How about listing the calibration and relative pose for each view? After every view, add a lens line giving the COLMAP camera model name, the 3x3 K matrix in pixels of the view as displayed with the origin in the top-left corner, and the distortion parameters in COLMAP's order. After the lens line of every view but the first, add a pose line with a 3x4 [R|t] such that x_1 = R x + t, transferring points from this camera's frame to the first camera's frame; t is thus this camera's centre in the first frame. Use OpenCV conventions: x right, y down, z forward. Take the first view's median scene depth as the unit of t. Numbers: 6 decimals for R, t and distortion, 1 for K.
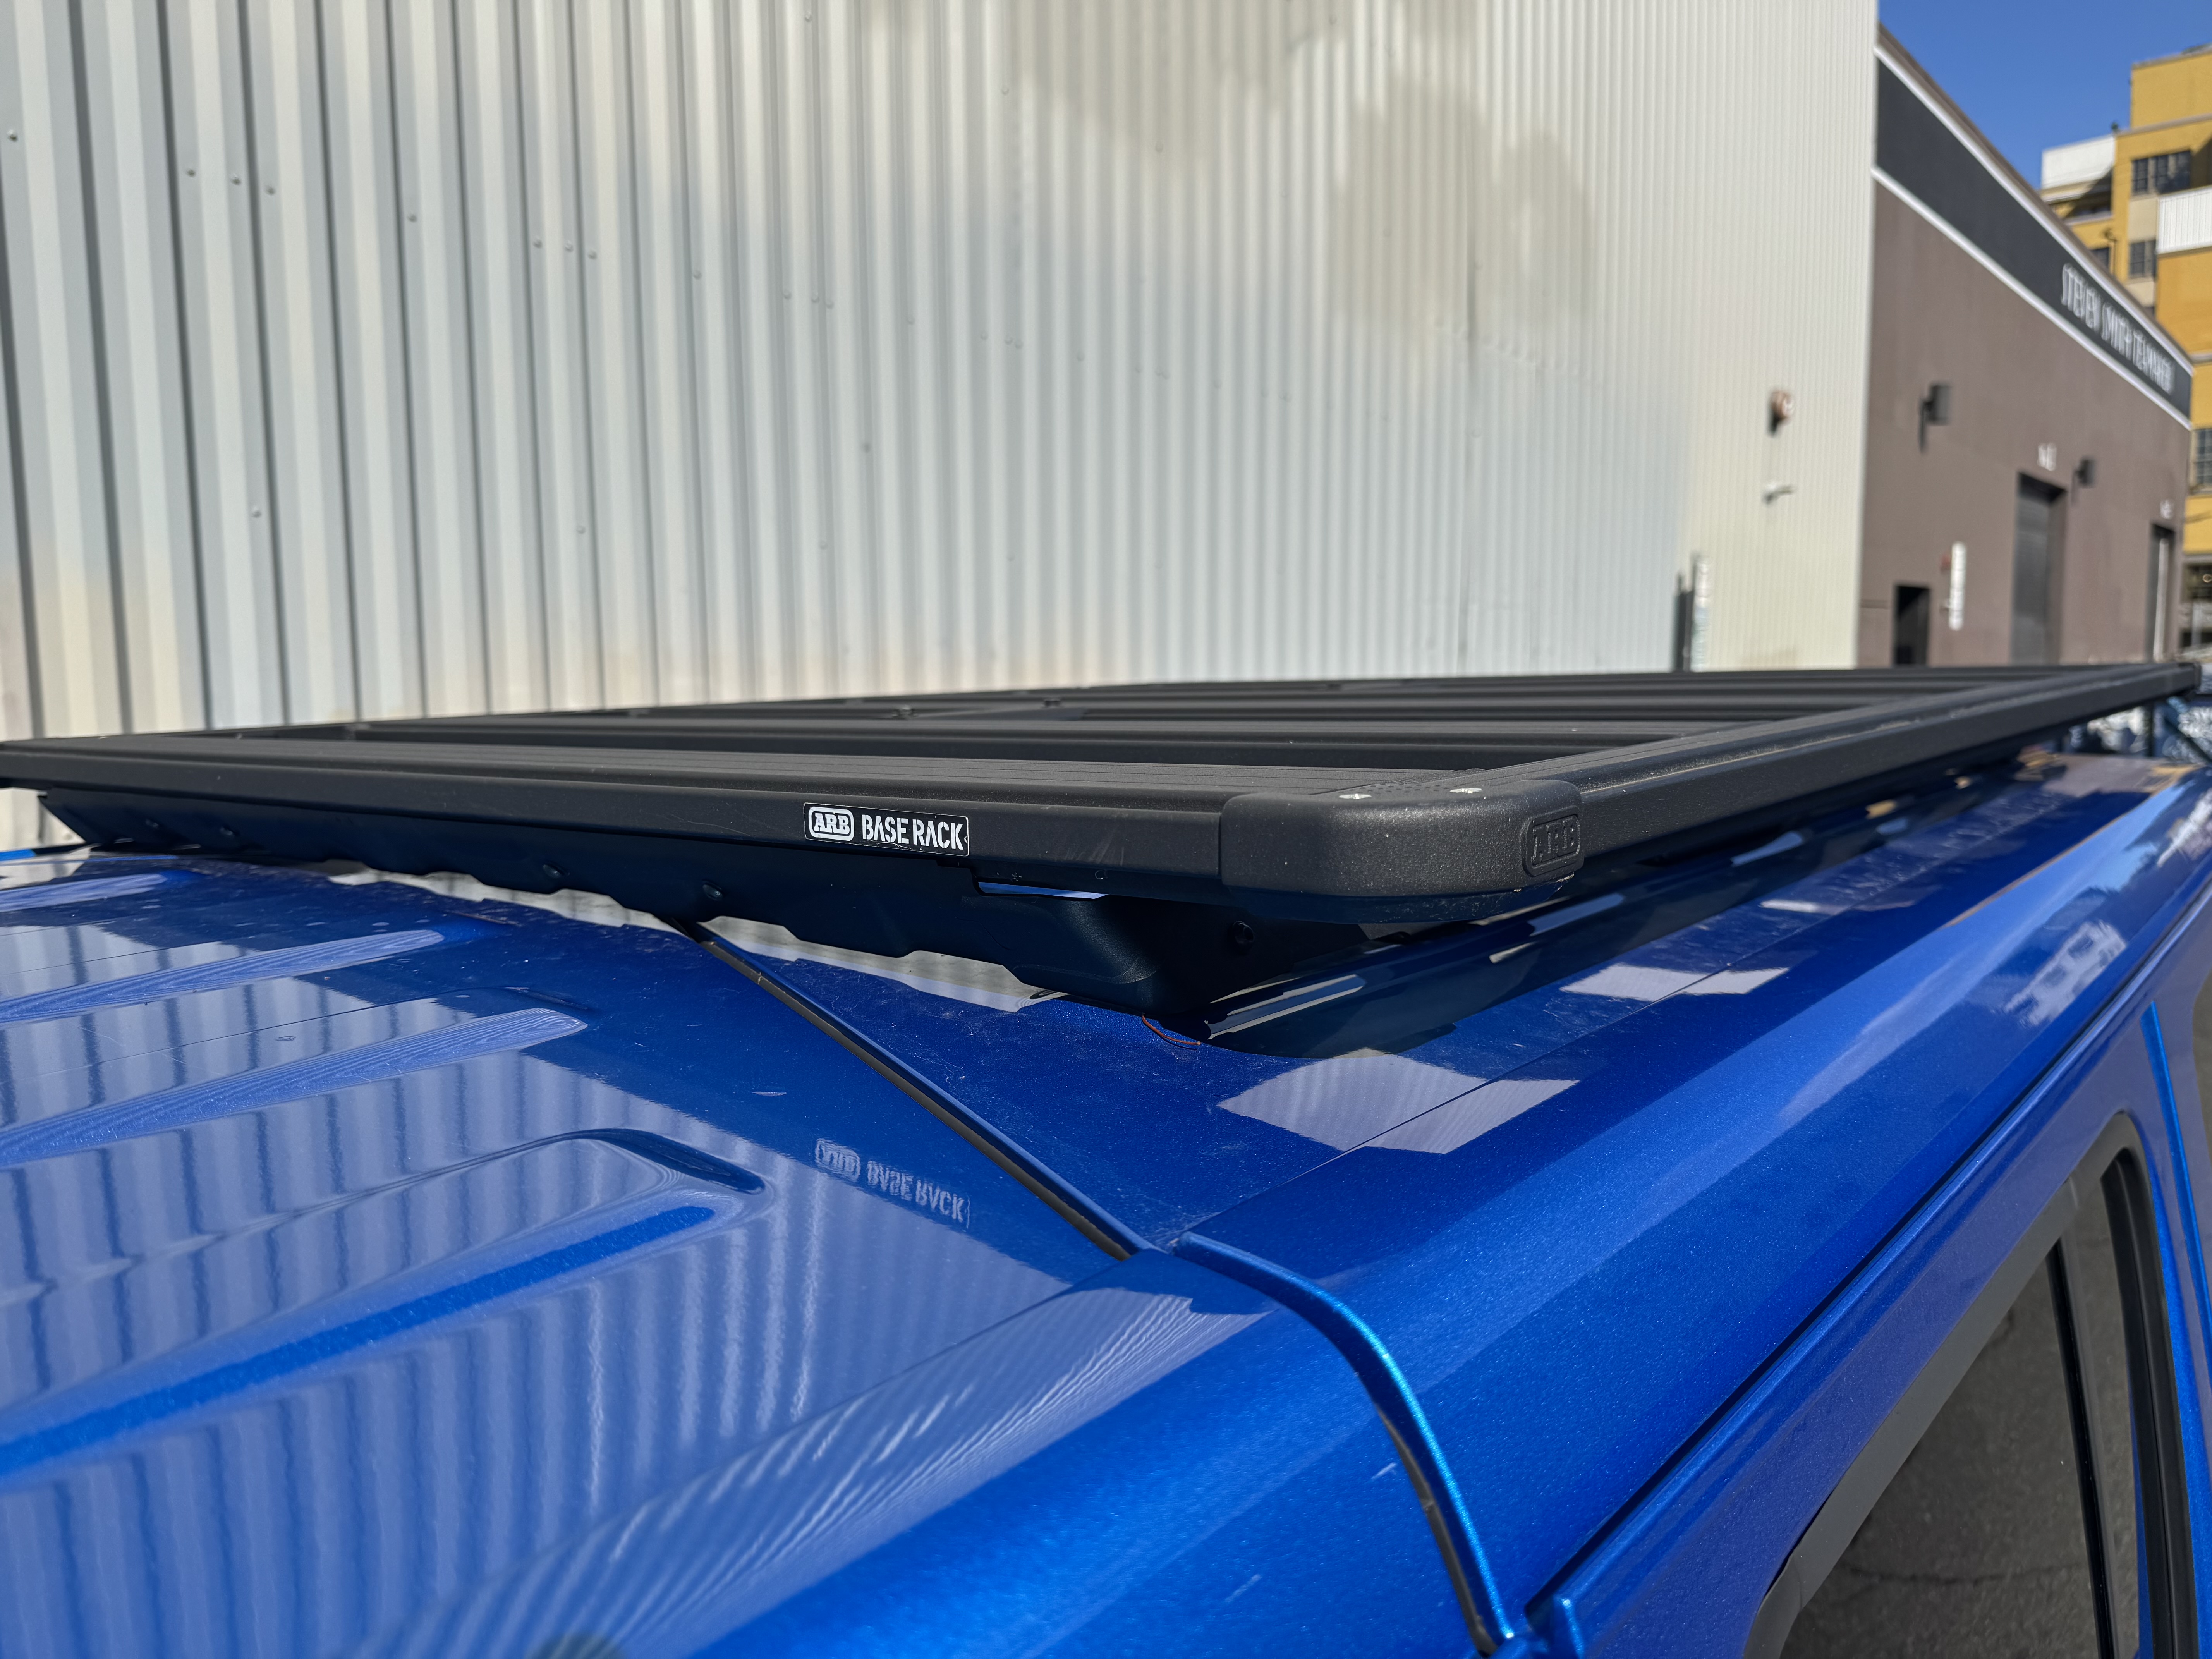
lens RADIAL K [[1593.7, 0, 1106.0], [0, 1593.7, 829.5], [0, 0, 1]] dist [-0.005971, -0.005812]
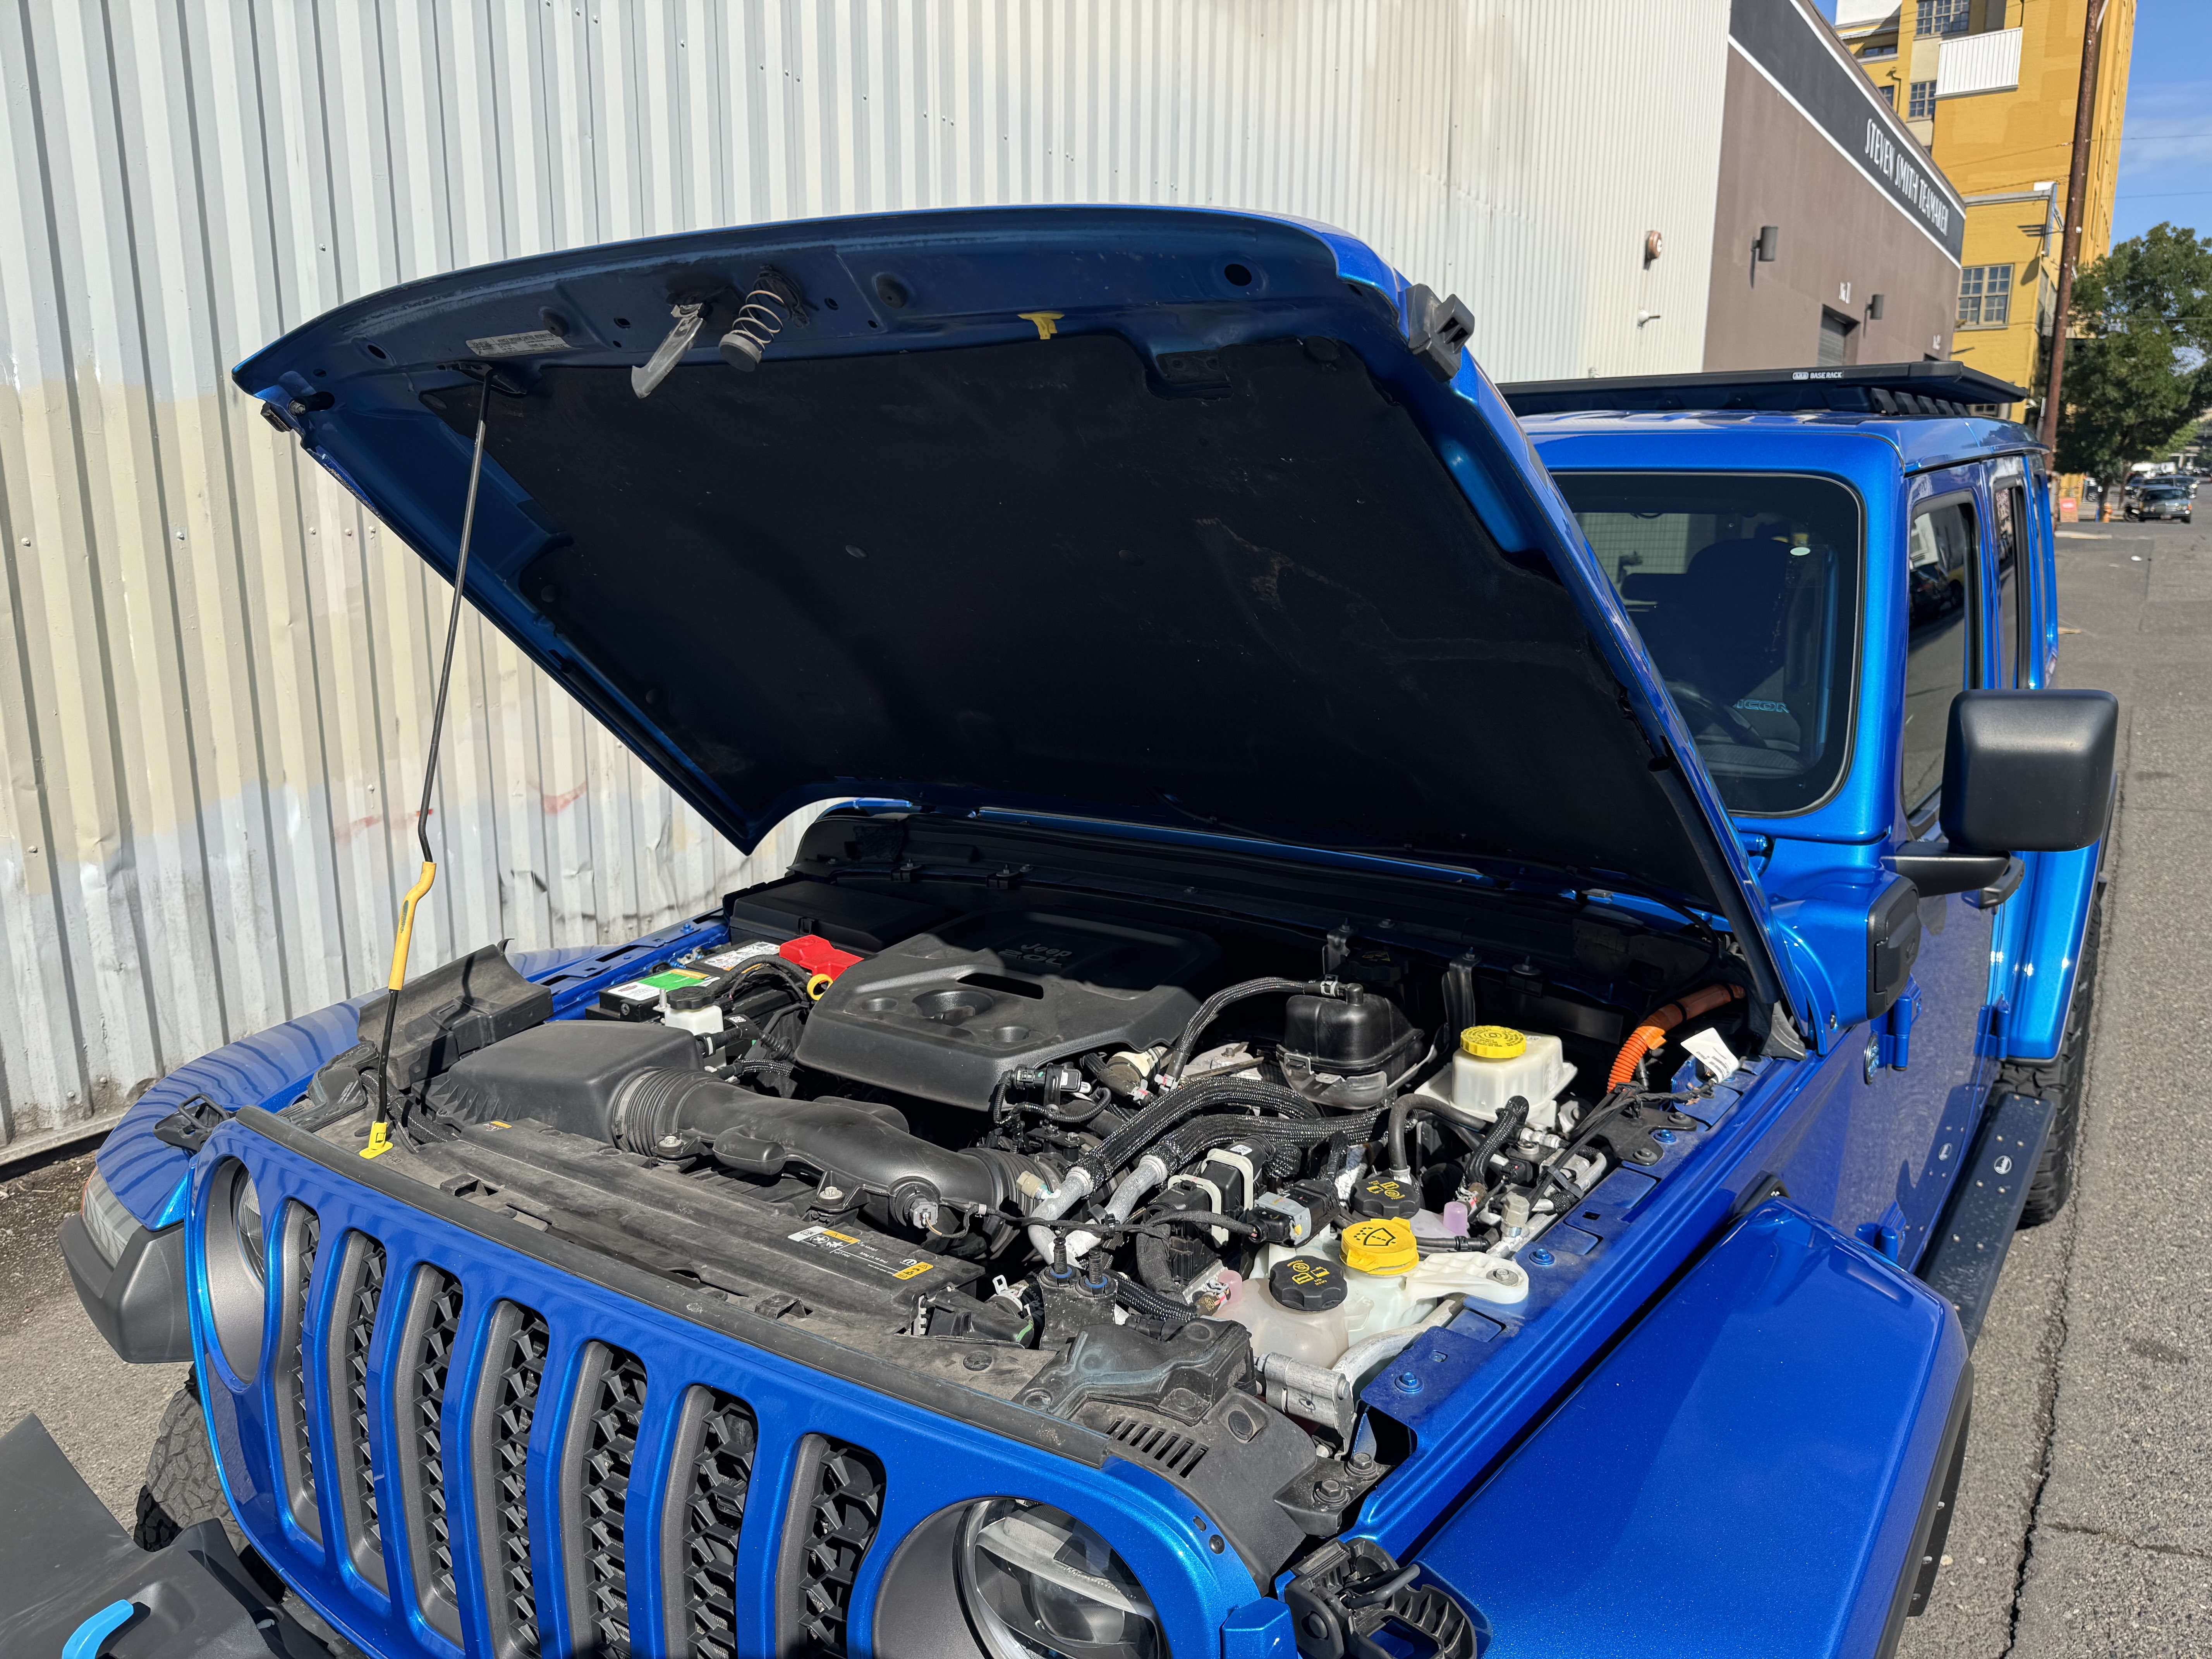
lens RADIAL K [[1673.6, 0, 1106.0], [0, 1673.6, 829.5], [0, 0, 1]] dist [-0.001346, -0.000886]
pose [[0.989858, -0.017749, 0.140945, -0.111141], [0.004225, 0.995403, 0.095678, 0.032411], [-0.141996, -0.094113, 0.985383, -0.145596]]
